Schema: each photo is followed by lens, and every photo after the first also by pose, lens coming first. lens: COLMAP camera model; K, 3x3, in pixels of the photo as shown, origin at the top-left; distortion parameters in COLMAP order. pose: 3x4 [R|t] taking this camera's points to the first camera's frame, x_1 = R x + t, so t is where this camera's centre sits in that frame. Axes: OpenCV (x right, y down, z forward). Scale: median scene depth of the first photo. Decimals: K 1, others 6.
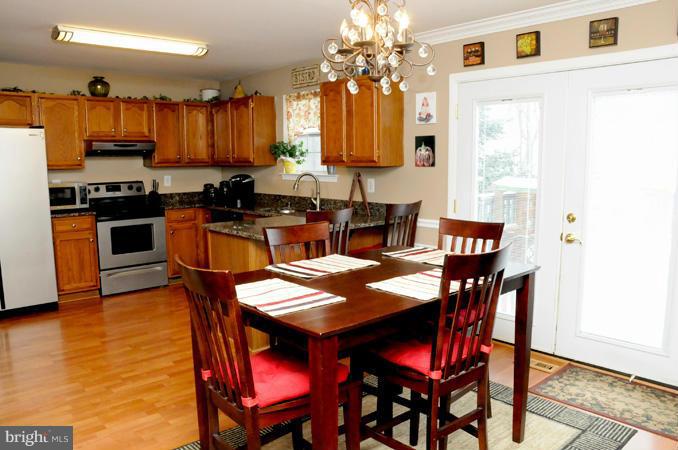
lens RADIAL K [[521.7, 0, 337.4], [0, 521.7, 237.1], [0, 0, 1]] dist [-0.157470, 0.110735]
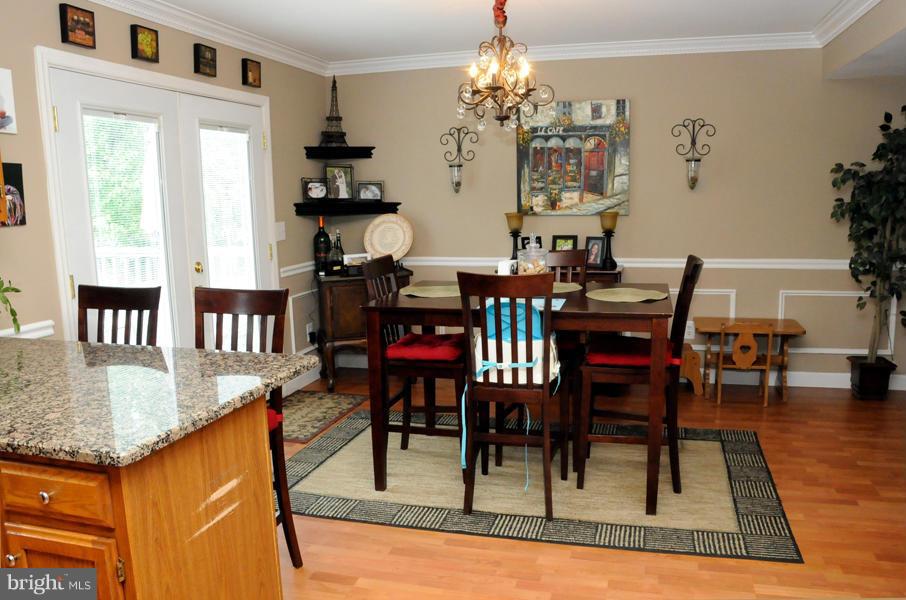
lens RADIAL K [[713.3, 0, 454.3], [0, 713.3, 318.7], [0, 0, 1]] dist [-0.149917, 0.114465]
pose [[-0.534042, -0.130690, 0.835296, -0.502841], [0.146547, 0.958716, 0.243694, -0.117698], [-0.832660, 0.252553, -0.492842, 0.817936]]
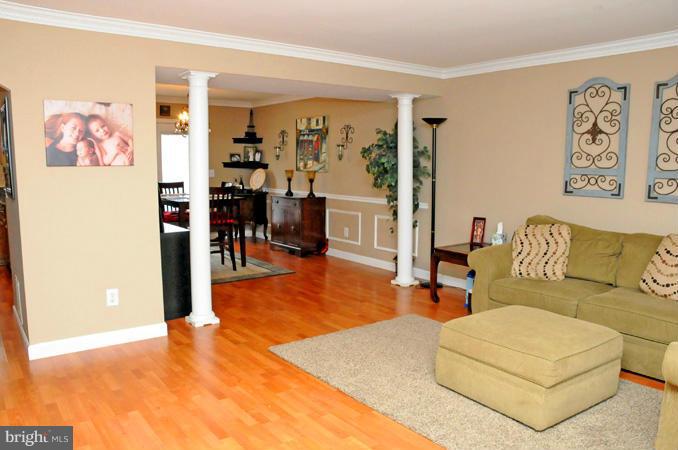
lens RADIAL K [[521.7, 0, 337.4], [0, 521.7, 237.1], [0, 0, 1]] dist [-0.157470, 0.110735]
pose [[0.093216, -0.137576, 0.986095, -1.261896], [0.134468, 0.983073, 0.124443, 0.017958], [-0.986524, 0.120998, 0.110138, -0.064662]]
